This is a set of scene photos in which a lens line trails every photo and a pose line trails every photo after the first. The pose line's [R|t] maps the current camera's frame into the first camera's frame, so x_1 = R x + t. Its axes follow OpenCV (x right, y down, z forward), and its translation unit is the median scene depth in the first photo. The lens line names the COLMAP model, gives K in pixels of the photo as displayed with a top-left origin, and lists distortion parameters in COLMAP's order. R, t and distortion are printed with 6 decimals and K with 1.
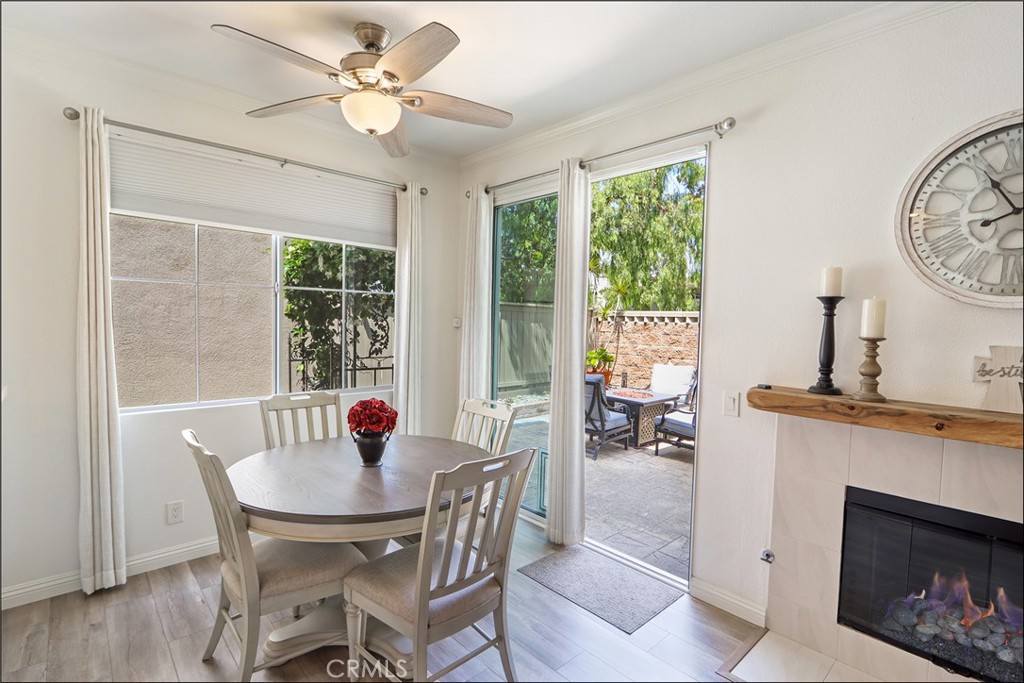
lens RADIAL K [[481.7, 0, 516.9], [0, 481.7, 345.0], [0, 0, 1]] dist [-0.017749, 0.002799]
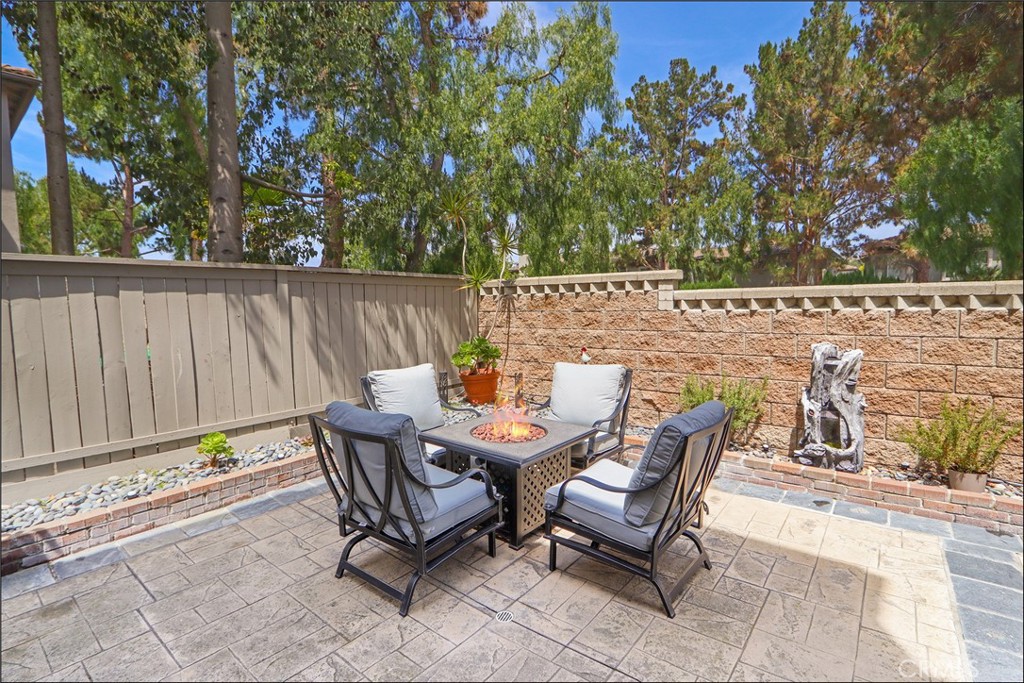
lens RADIAL K [[481.7, 0, 509.2], [0, 481.7, 340.7], [0, 0, 1]] dist [-0.017749, 0.002799]
pose [[0.991138, -0.047823, 0.123929, 0.134082], [0.044607, 0.998595, 0.028603, -0.005034], [-0.125123, -0.022821, 0.991879, 0.363785]]
